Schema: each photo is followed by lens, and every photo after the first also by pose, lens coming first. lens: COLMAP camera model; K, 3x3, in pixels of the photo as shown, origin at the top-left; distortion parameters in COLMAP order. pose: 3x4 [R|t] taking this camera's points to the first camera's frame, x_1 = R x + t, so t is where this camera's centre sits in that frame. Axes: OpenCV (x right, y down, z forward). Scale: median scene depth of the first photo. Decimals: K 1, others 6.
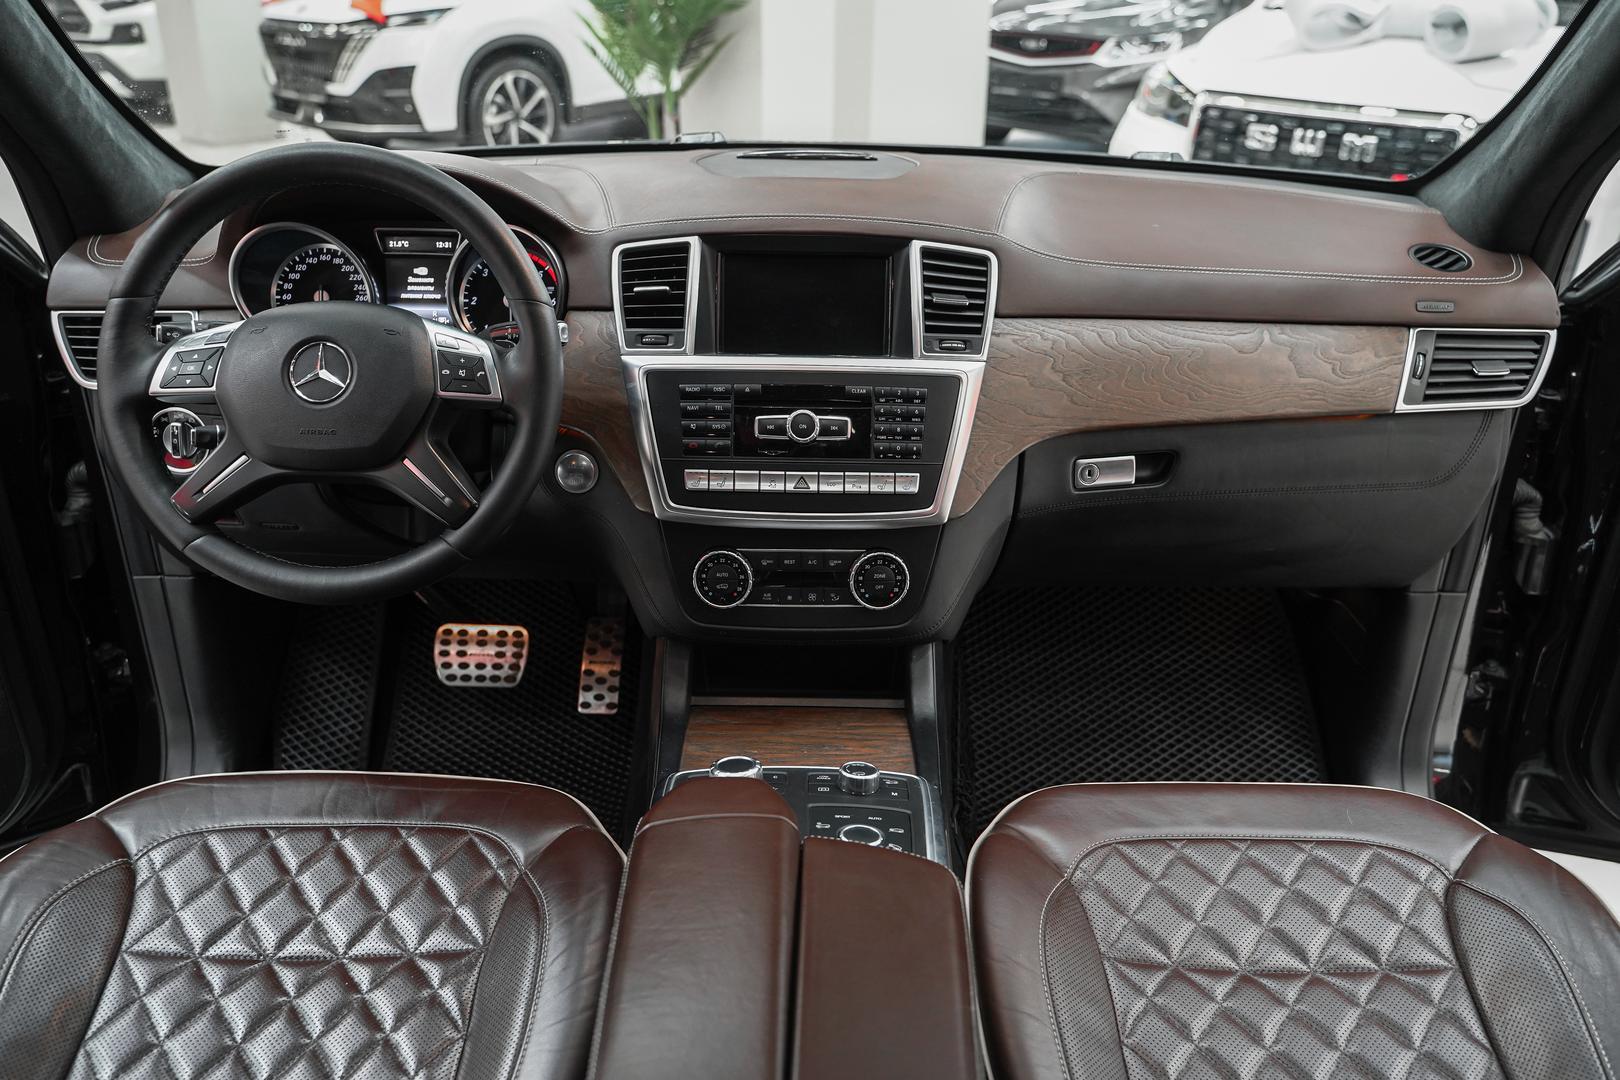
lens RADIAL K [[1284.1, 0, 810.0], [0, 1284.1, 540.0], [0, 0, 1]] dist [-0.006006, 0.001862]
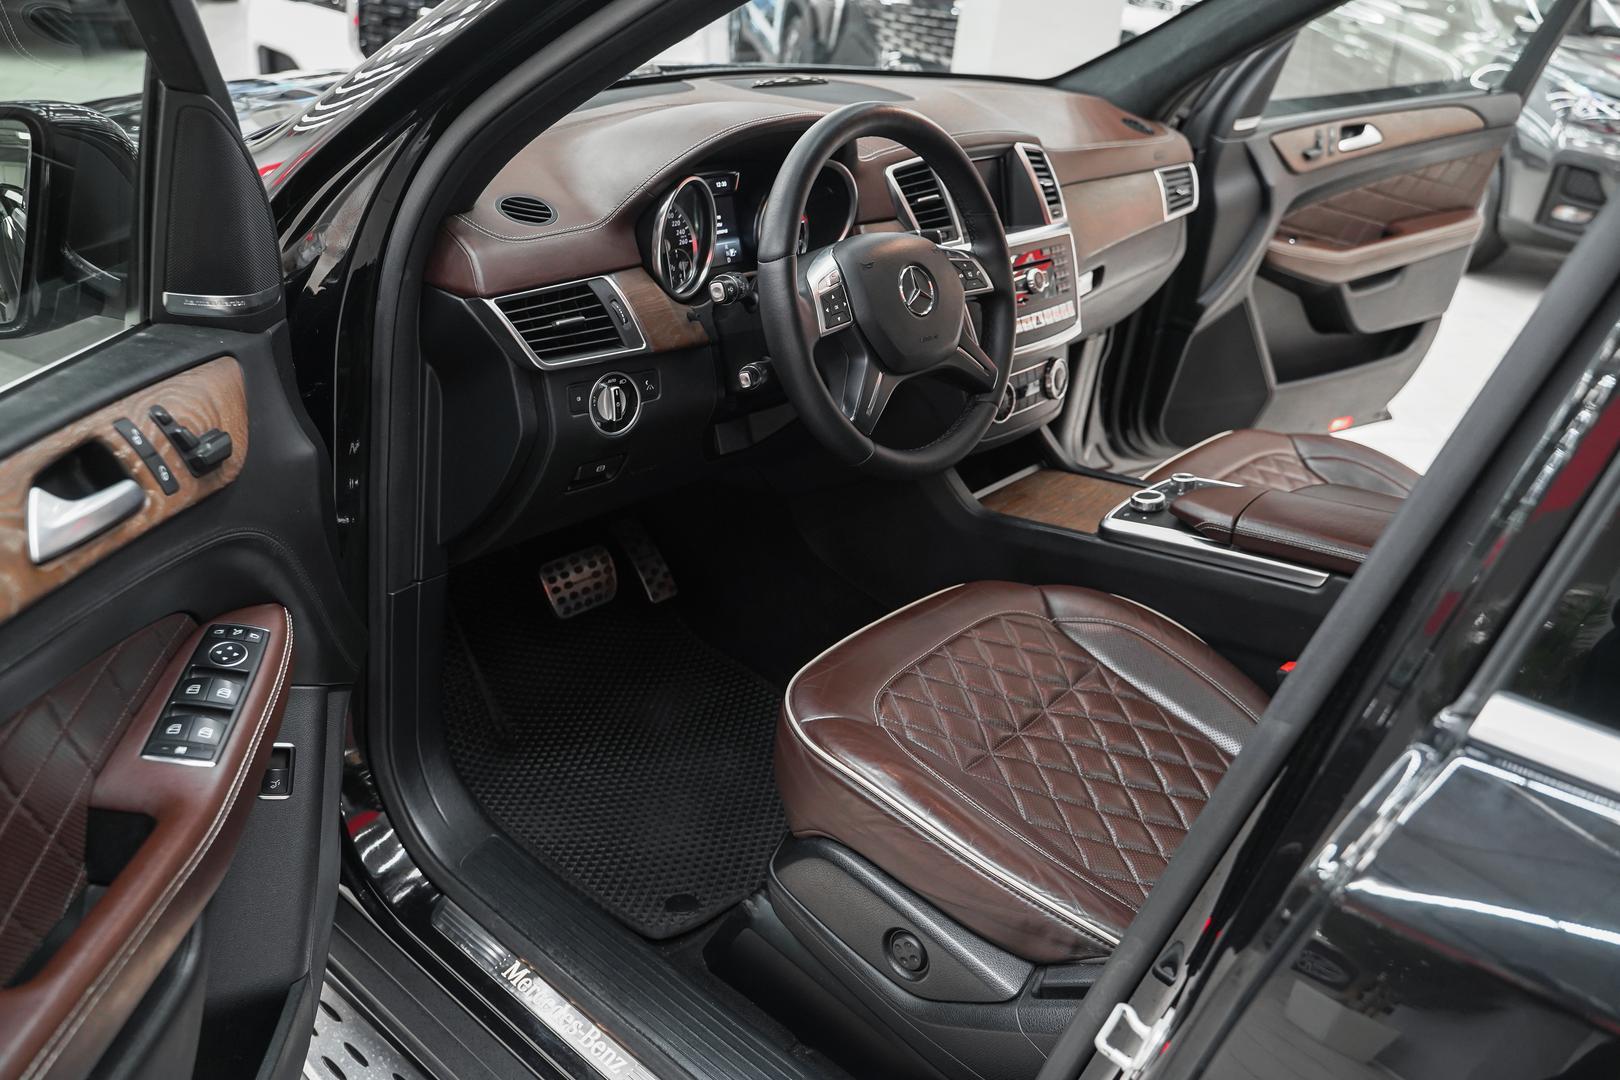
lens RADIAL K [[1272.3, 0, 810.0], [0, 1272.3, 540.0], [0, 0, 1]] dist [-0.007047, -0.000067]
pose [[0.644177, -0.305246, 0.701328, -1.185144], [0.233610, 0.951621, 0.199610, -0.146500], [-0.728329, 0.035254, 0.684321, 0.206388]]
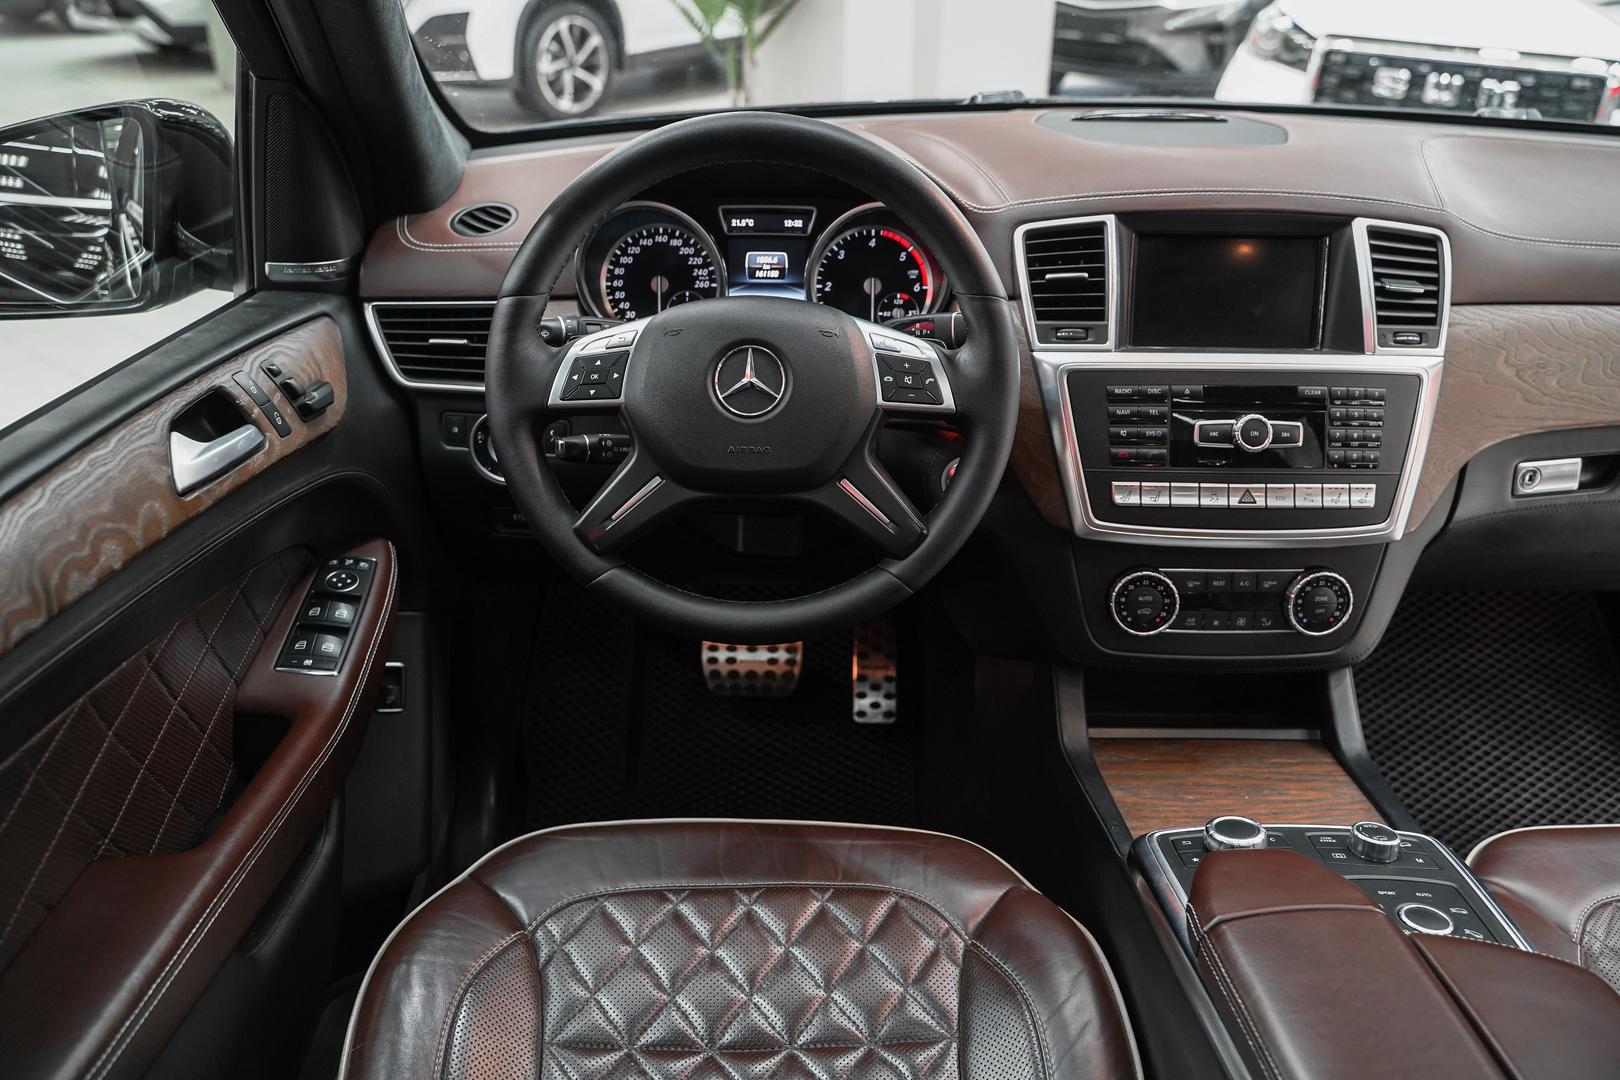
lens RADIAL K [[1272.3, 0, 810.0], [0, 1272.3, 540.0], [0, 0, 1]] dist [-0.007047, -0.000067]
pose [[0.999979, -0.005751, -0.002901, -0.290209], [0.005868, 0.999087, 0.042307, -0.050907], [0.002655, -0.042323, 0.999100, 0.116045]]
